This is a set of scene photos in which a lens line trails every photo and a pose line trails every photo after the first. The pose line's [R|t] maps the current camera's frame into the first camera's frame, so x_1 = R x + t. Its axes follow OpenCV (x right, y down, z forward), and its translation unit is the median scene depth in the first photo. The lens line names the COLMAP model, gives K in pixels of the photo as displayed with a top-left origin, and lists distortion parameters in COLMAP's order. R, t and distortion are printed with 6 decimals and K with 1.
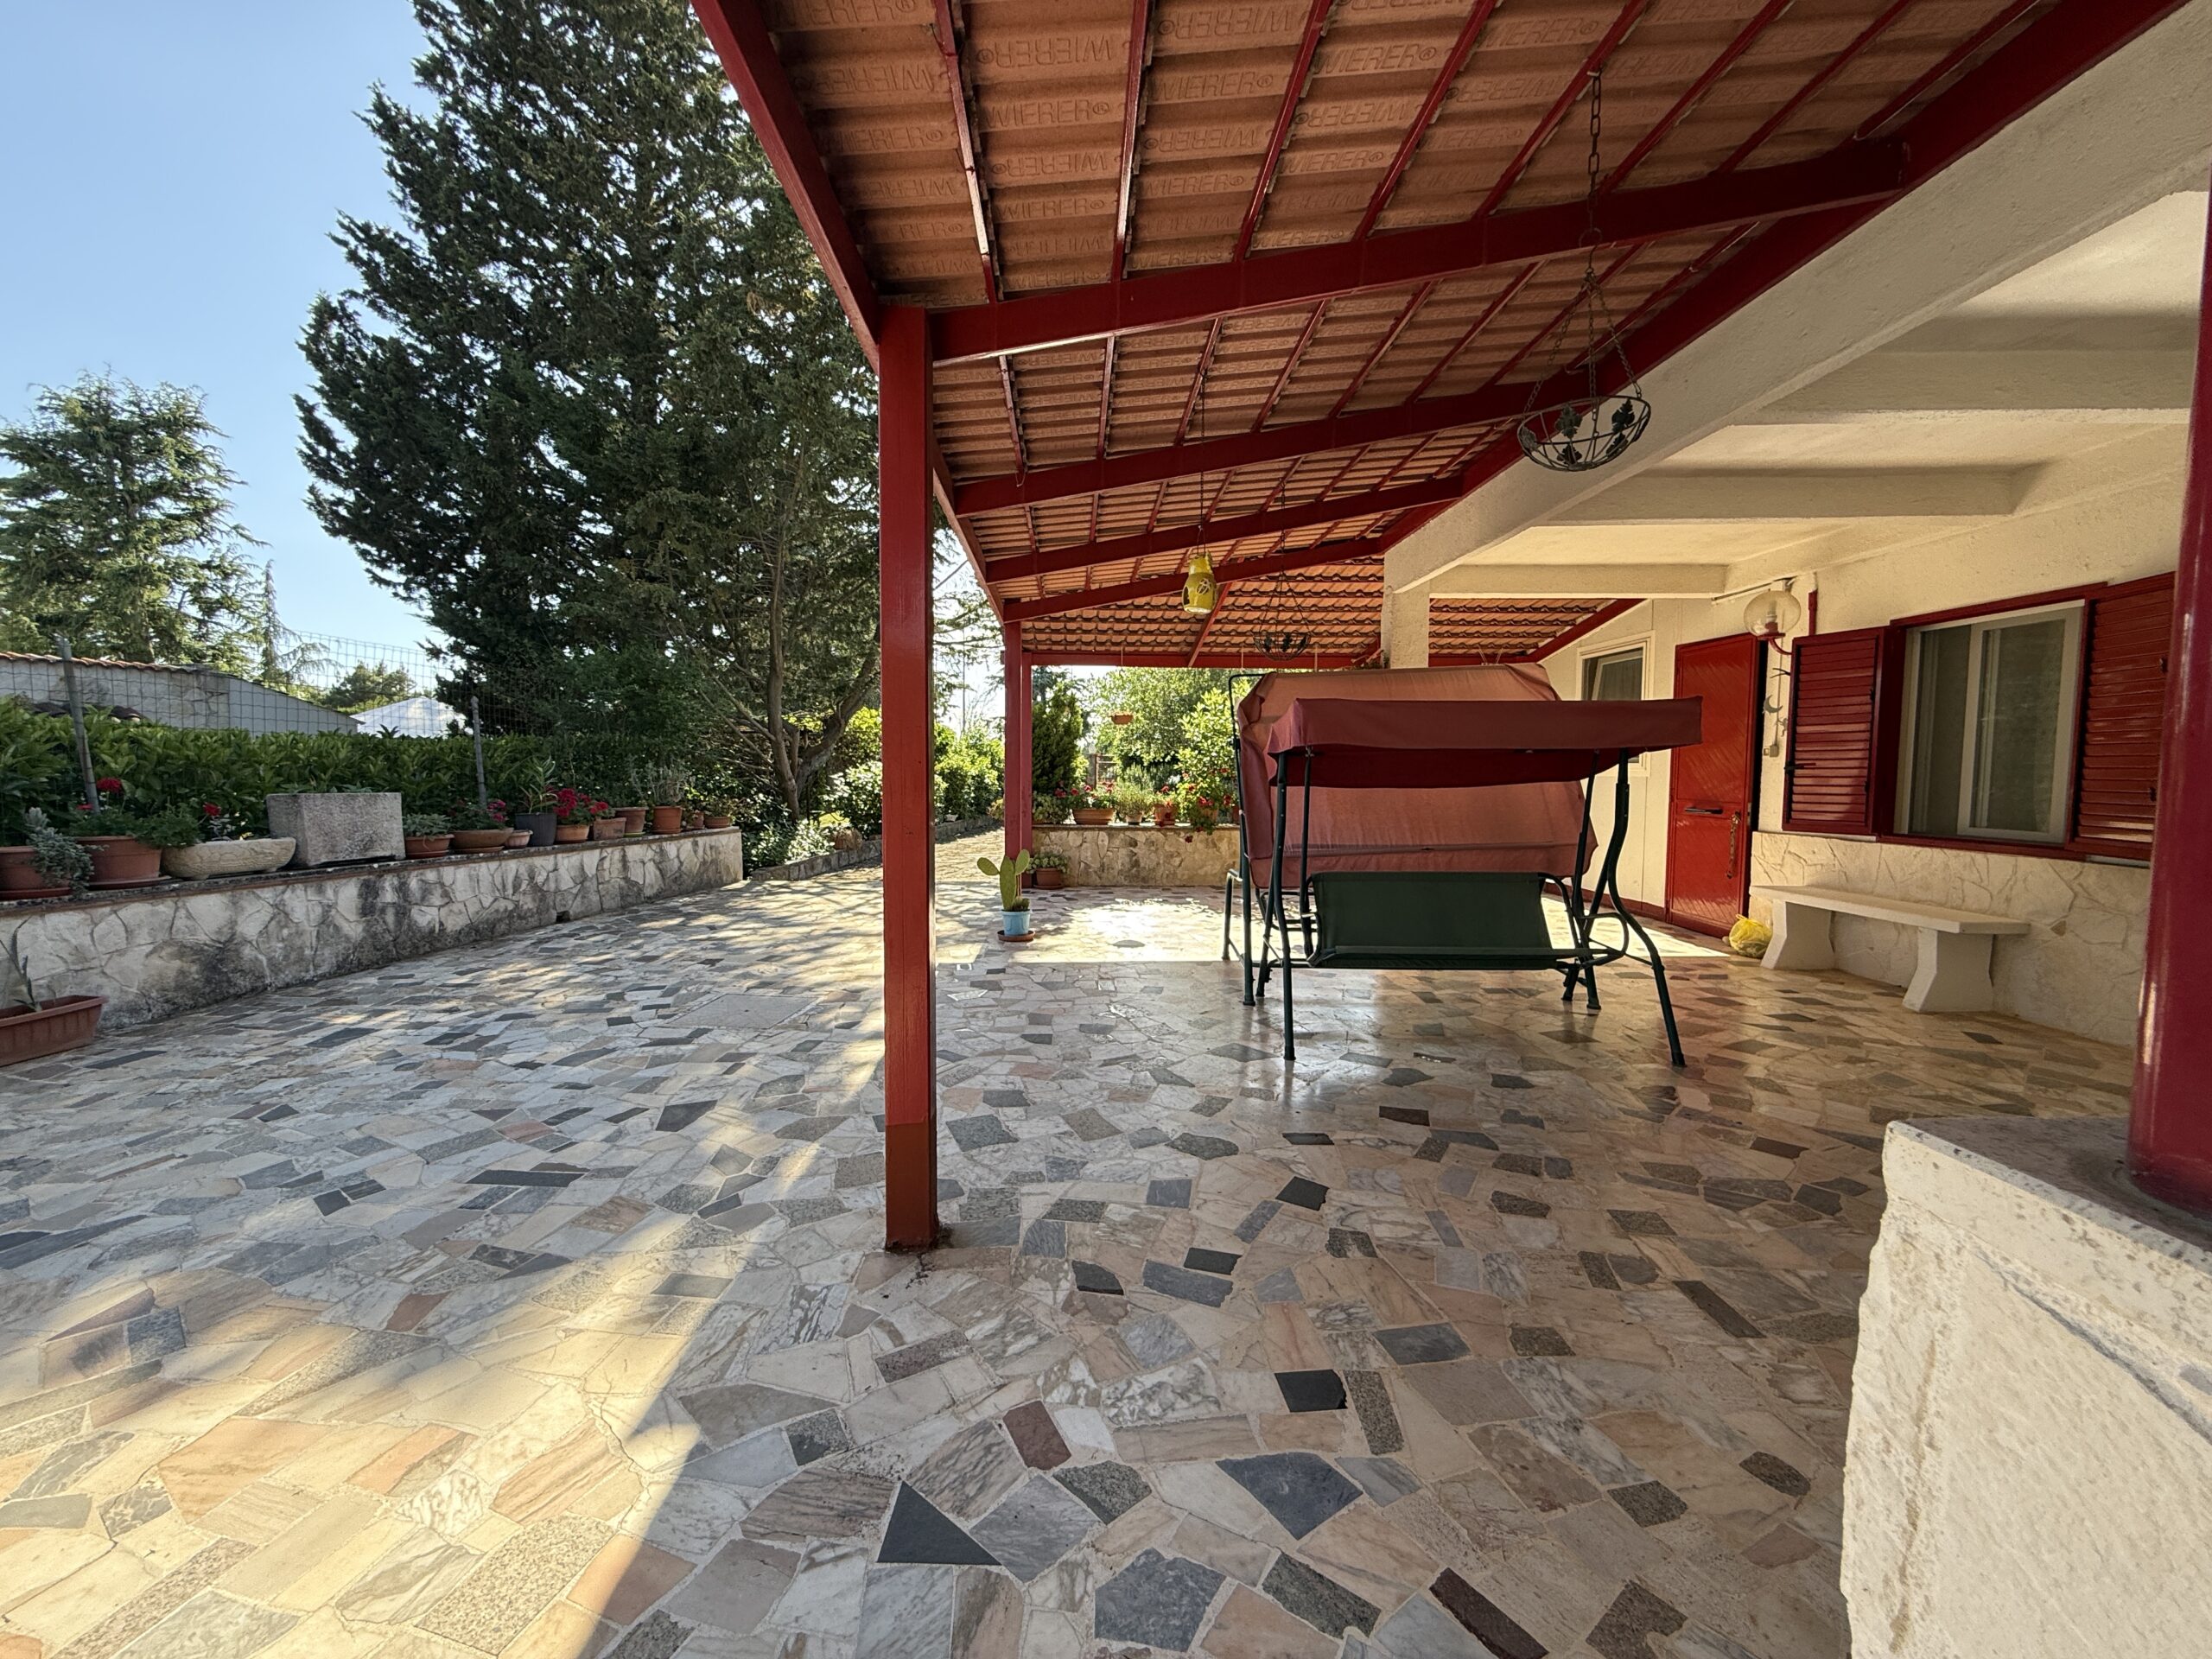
lens RADIAL K [[872.6, 0, 1100.2], [0, 872.6, 824.8], [0, 0, 1]] dist [-0.001391, -0.000209]
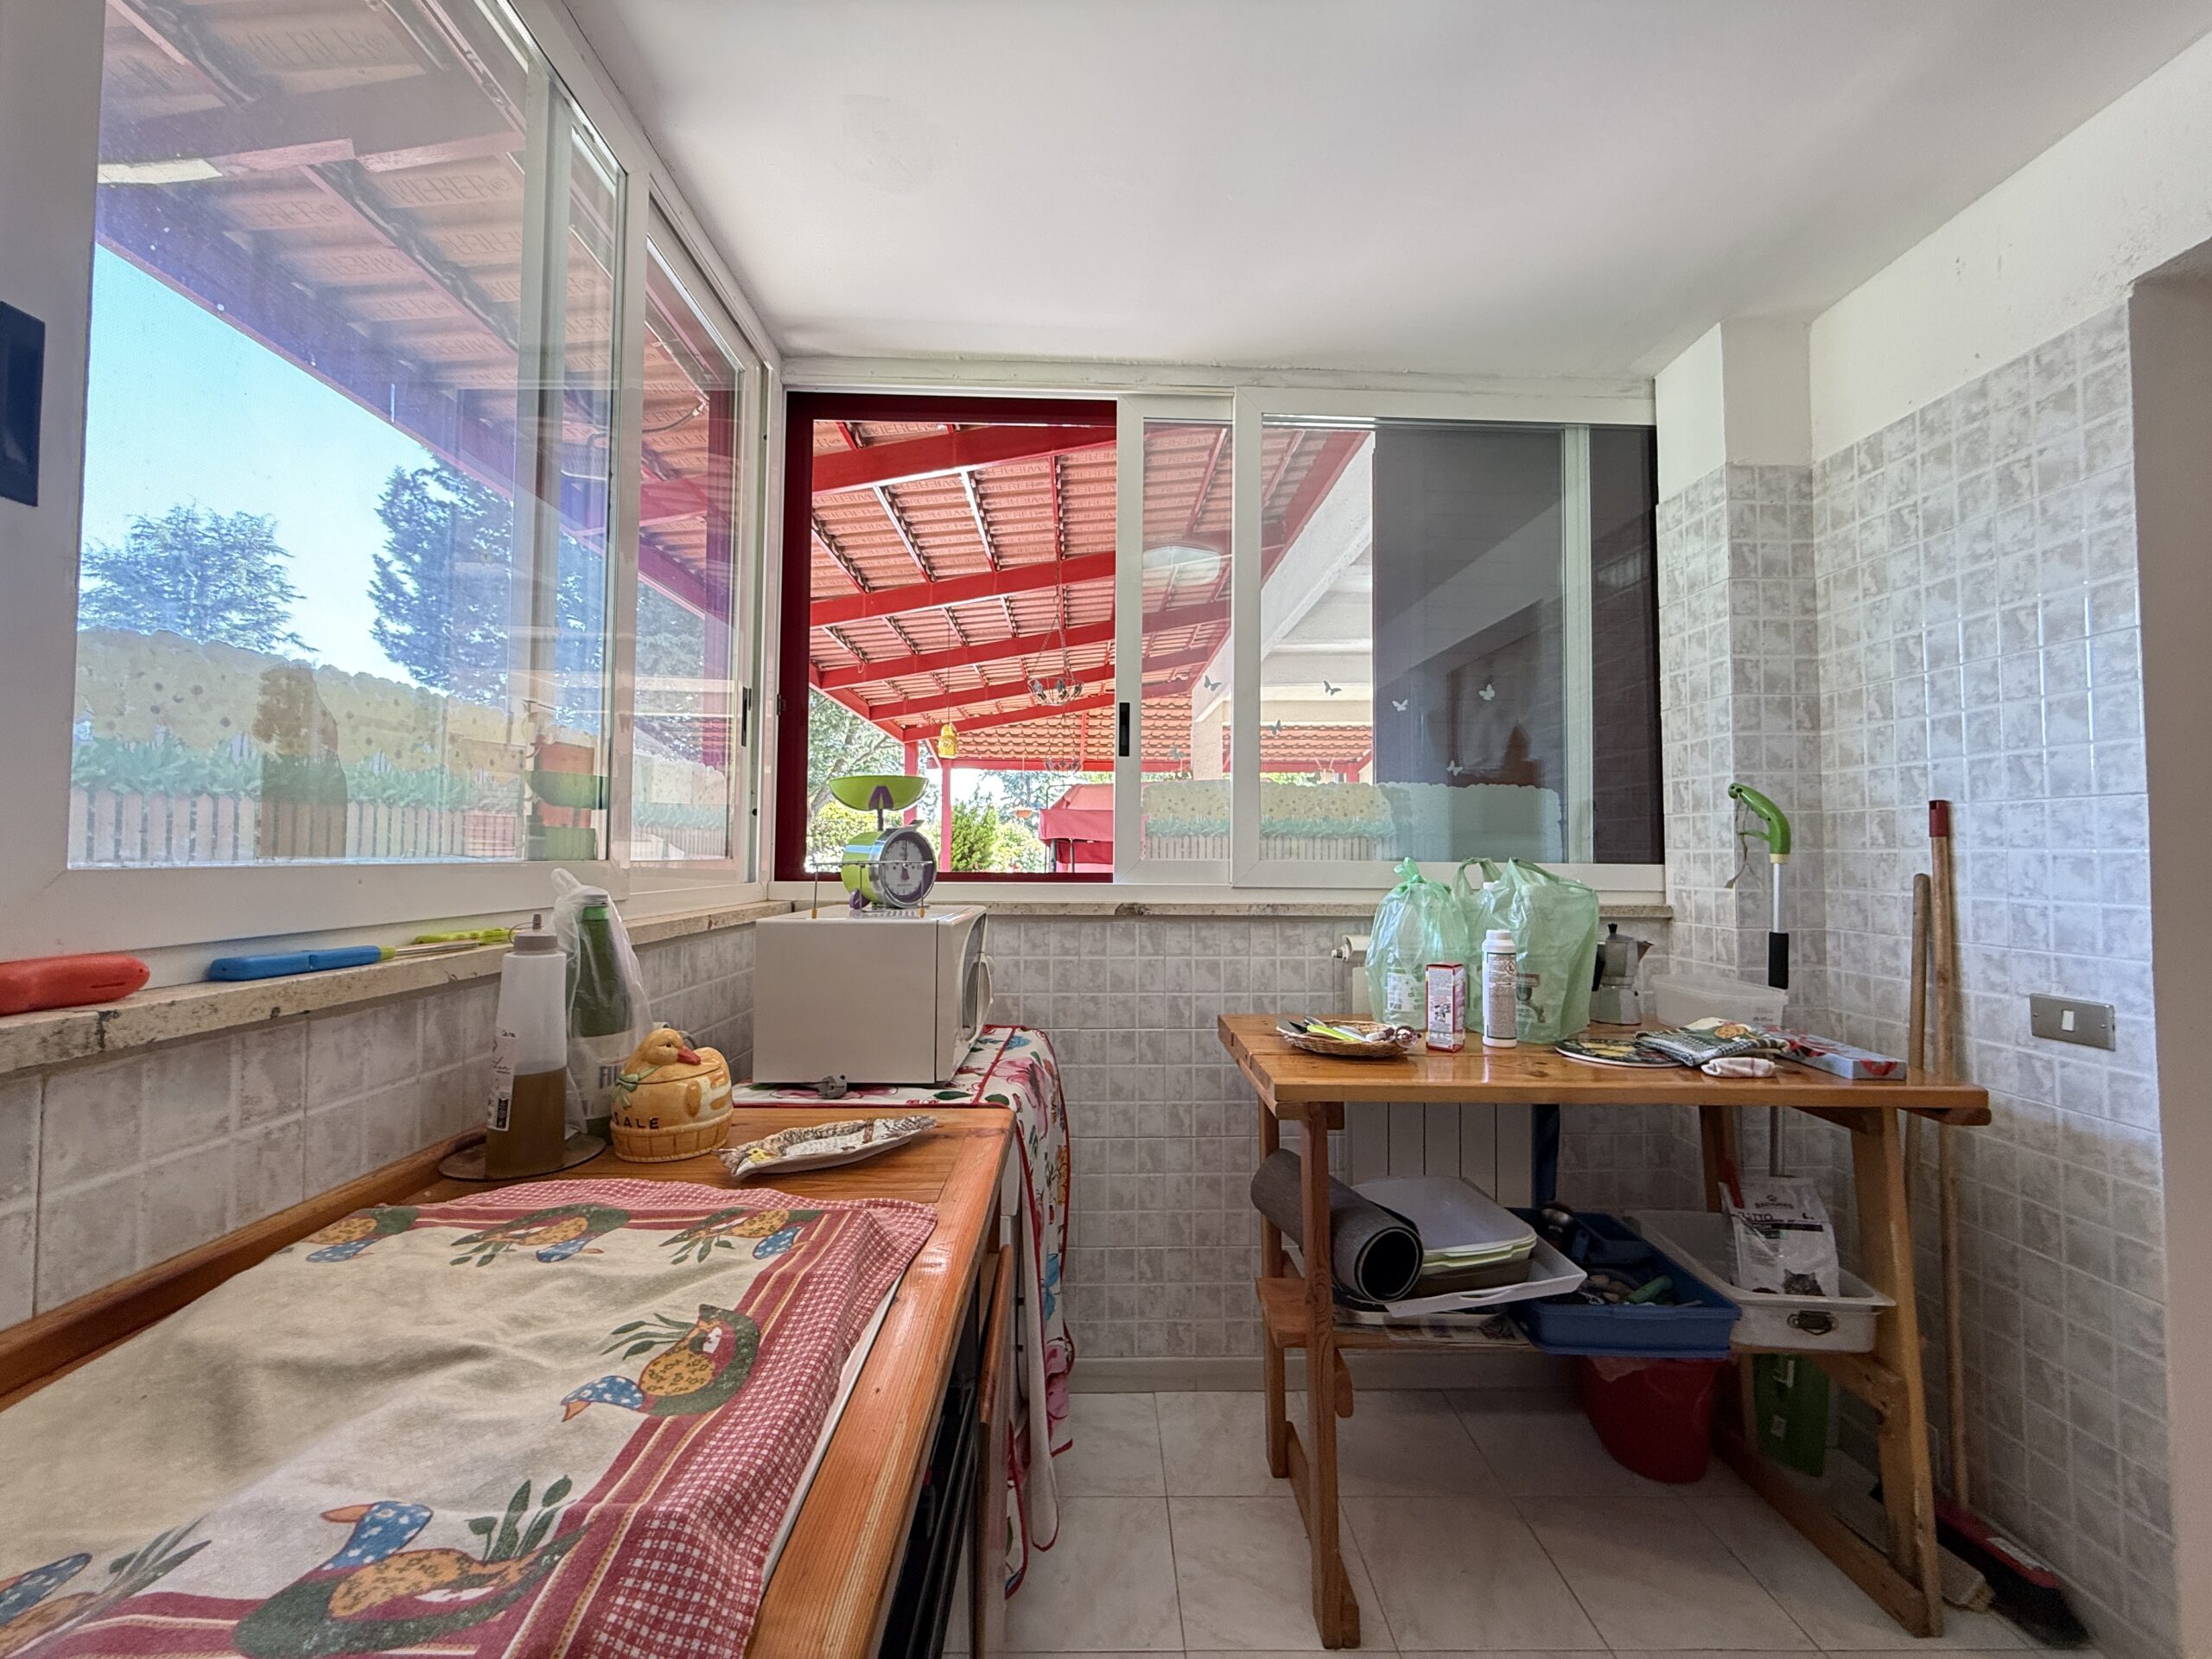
lens RADIAL K [[874.9, 0, 1094.4], [0, 874.9, 826.4], [0, 0, 1]] dist [-0.001449, -0.000509]
pose [[0.999870, 0.000542, -0.016090, 0.117280], [-0.002128, 0.995114, -0.098707, 0.017164], [0.015958, 0.098728, 0.994986, -0.171739]]
